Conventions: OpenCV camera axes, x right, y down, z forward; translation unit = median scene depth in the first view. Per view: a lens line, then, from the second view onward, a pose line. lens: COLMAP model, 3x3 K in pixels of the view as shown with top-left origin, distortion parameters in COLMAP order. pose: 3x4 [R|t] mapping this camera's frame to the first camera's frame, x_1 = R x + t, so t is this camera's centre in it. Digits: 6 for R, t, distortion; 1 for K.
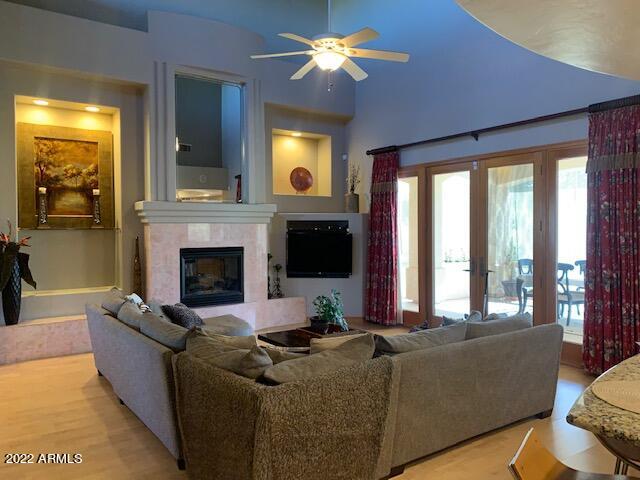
lens RADIAL K [[488.2, 0, 320.0], [0, 488.2, 240.0], [0, 0, 1]] dist [0.031901, -0.000555]
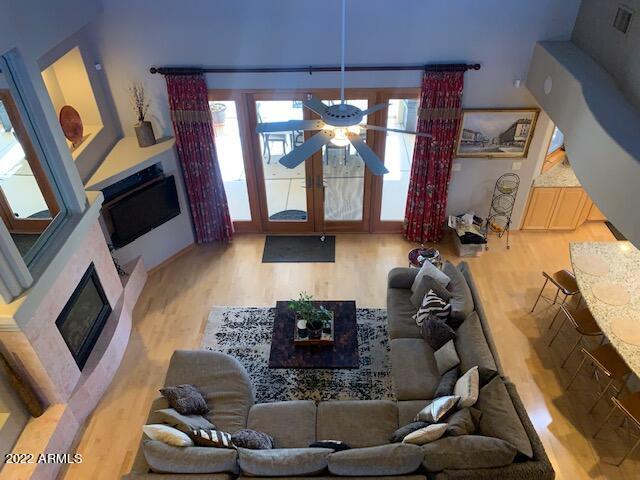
lens RADIAL K [[504.2, 0, 320.0], [0, 504.2, 240.0], [0, 0, 1]] dist [0.103564, -0.000818]
pose [[0.598479, -0.504232, 0.622554, -0.439817], [0.042814, 0.796106, 0.603640, -0.502460], [-0.799994, -0.334612, 0.498041, 0.310557]]
